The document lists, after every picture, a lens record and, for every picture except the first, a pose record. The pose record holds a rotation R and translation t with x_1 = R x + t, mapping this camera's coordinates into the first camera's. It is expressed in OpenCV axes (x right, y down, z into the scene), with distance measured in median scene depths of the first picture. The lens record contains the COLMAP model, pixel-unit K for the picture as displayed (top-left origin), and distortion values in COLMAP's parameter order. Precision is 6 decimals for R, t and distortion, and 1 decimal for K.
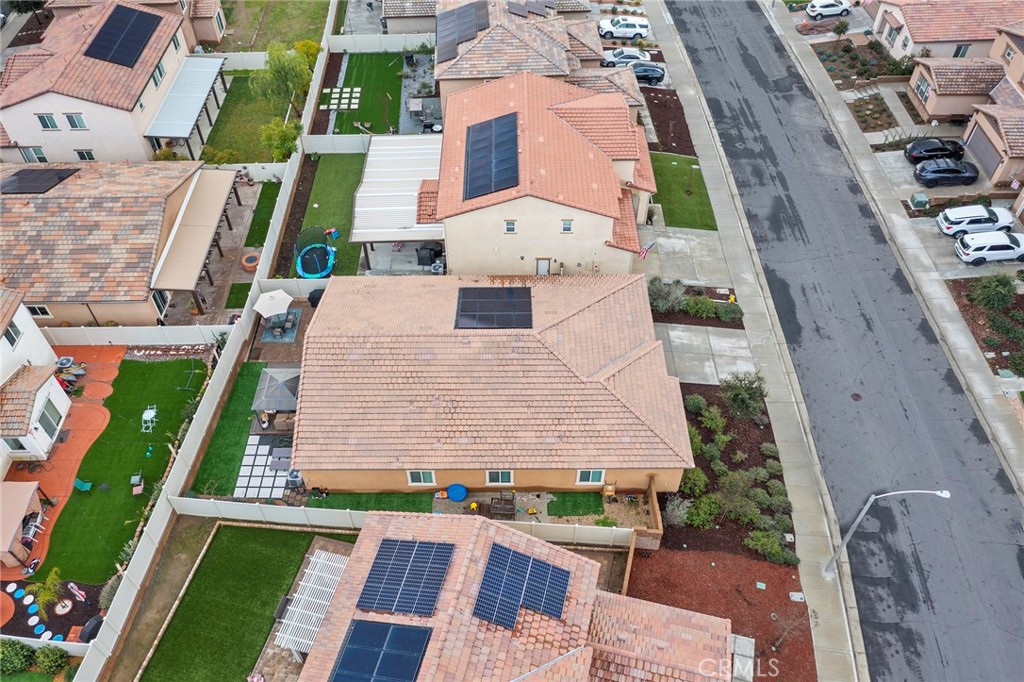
lens RADIAL K [[802.9, 0, 514.3], [0, 802.9, 336.7], [0, 0, 1]] dist [-0.018757, 0.004161]
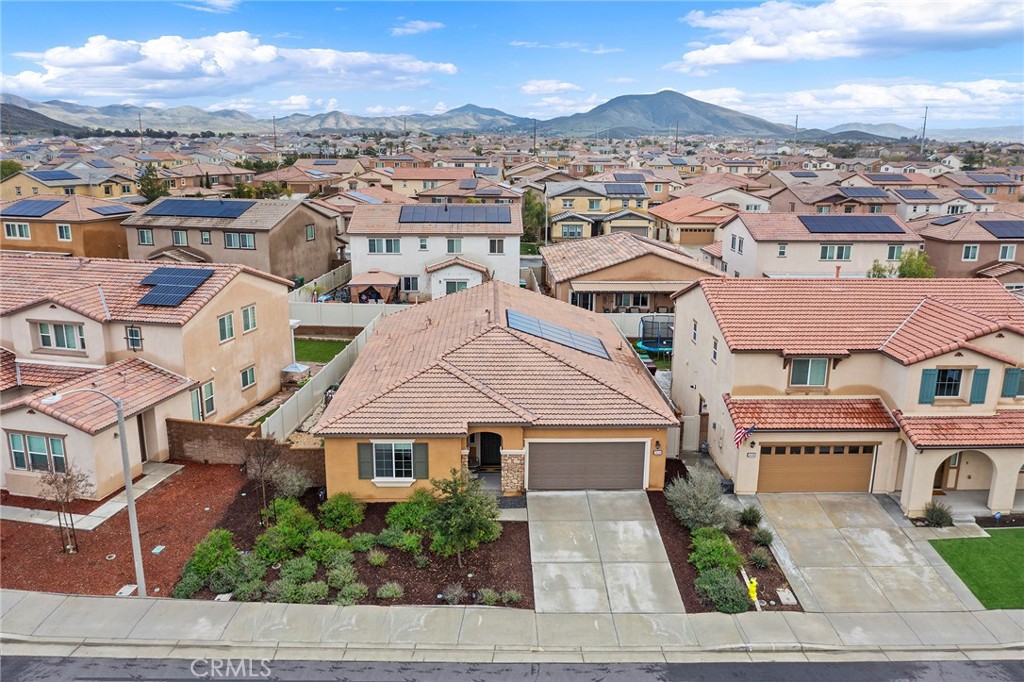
lens RADIAL K [[802.9, 0, 510.3], [0, 802.9, 340.5], [0, 0, 1]] dist [-0.018757, 0.004161]
pose [[0.018356, 0.241149, -0.970315, 0.843583], [-0.745259, 0.650254, 0.147507, -0.127615], [0.666522, 0.720428, 0.191654, 0.829872]]
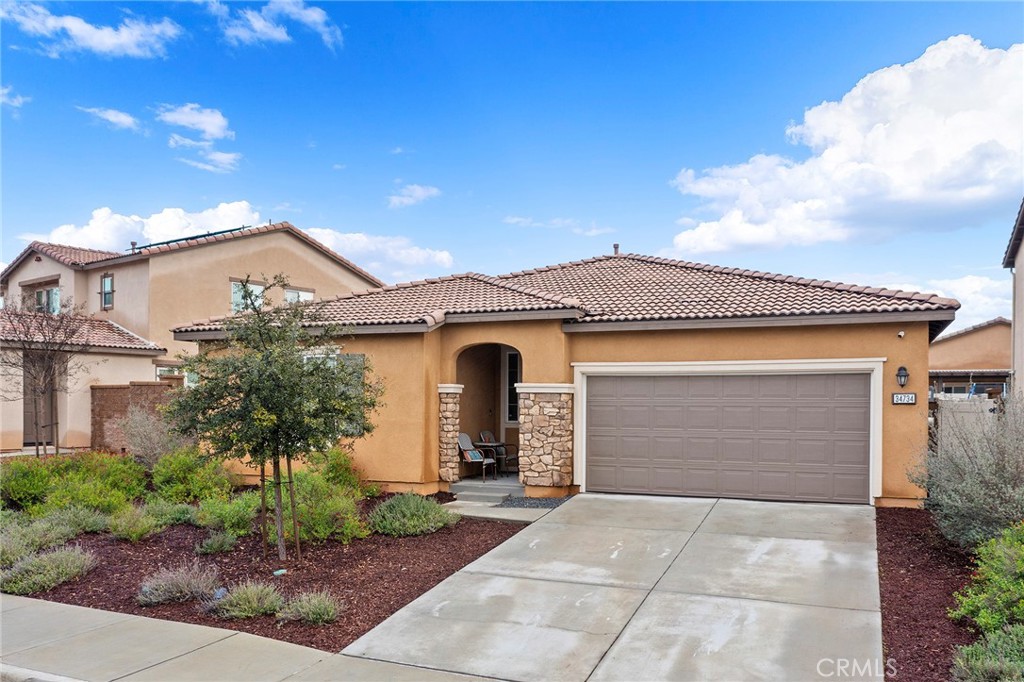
lens RADIAL K [[829.5, 0, 524.7], [0, 829.5, 417.5], [0, 0, 1]] dist [-0.019035, -0.004079]
pose [[-0.384337, 0.009123, -0.923148, 0.484627], [-0.686545, 0.665697, 0.292410, -0.043872], [0.617205, 0.746166, -0.249588, 1.122685]]
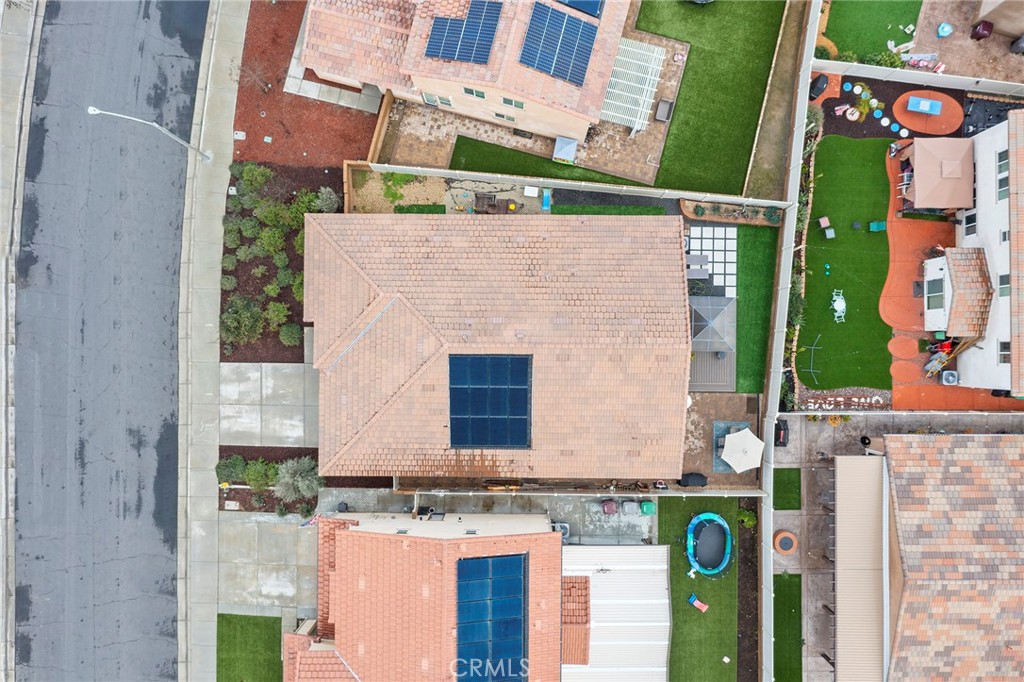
lens RADIAL K [[802.9, 0, 510.5], [0, 802.9, 339.5], [0, 0, 1]] dist [-0.018757, 0.004161]
pose [[-0.999855, -0.013146, 0.010840, -0.057958], [0.017007, -0.730881, 0.682293, -0.621243], [-0.001047, 0.682378, 0.730999, 0.299122]]
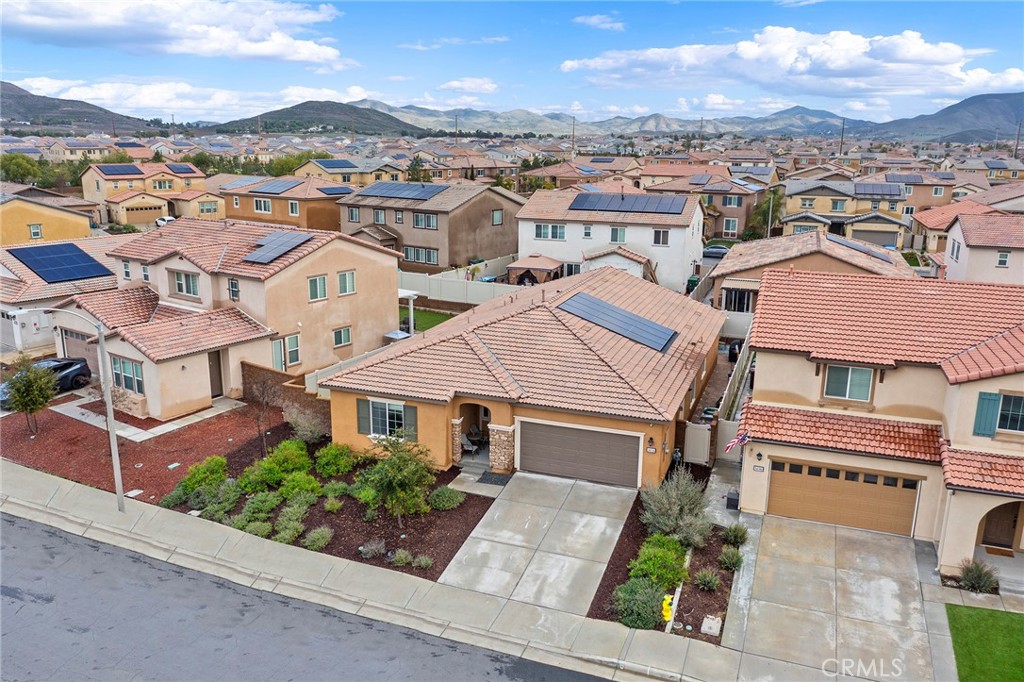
lens RADIAL K [[802.9, 0, 510.7], [0, 802.9, 339.0], [0, 0, 1]] dist [-0.018757, 0.004161]
pose [[-0.357757, 0.219729, -0.907595, 0.790673], [-0.699104, 0.581324, 0.416312, -0.300483], [0.619083, 0.783442, -0.054359, 1.020508]]
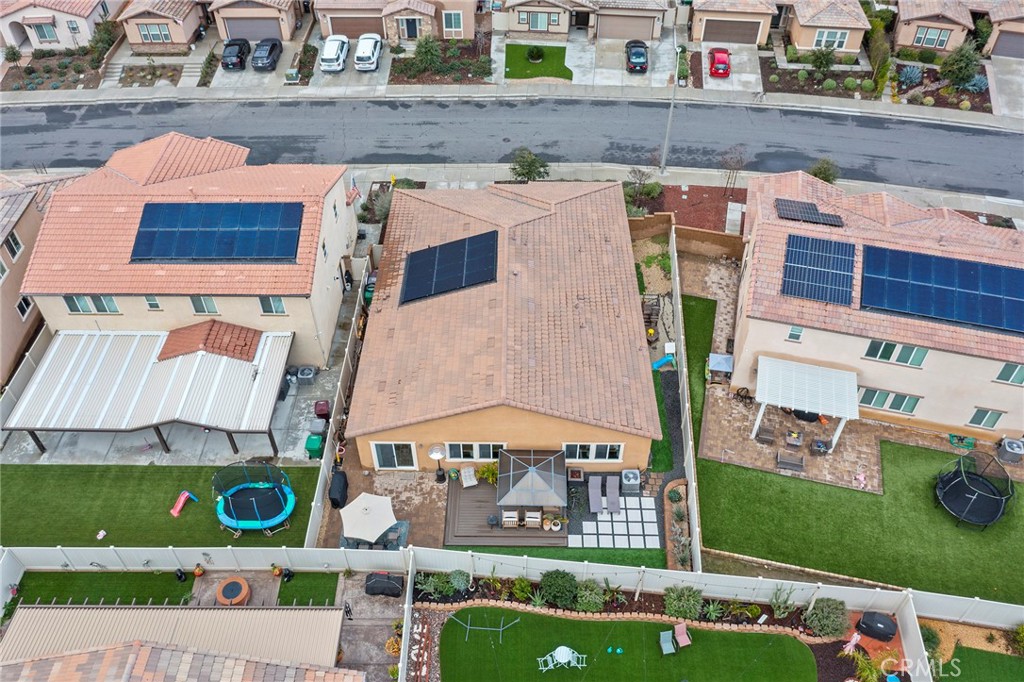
lens RADIAL K [[802.9, 0, 509.1], [0, 802.9, 336.3], [0, 0, 1]] dist [-0.018757, 0.004161]
pose [[0.017303, -0.695050, 0.718753, -0.756367], [0.742028, 0.490740, 0.456693, -0.376307], [-0.670145, 0.525433, 0.524238, 0.534309]]
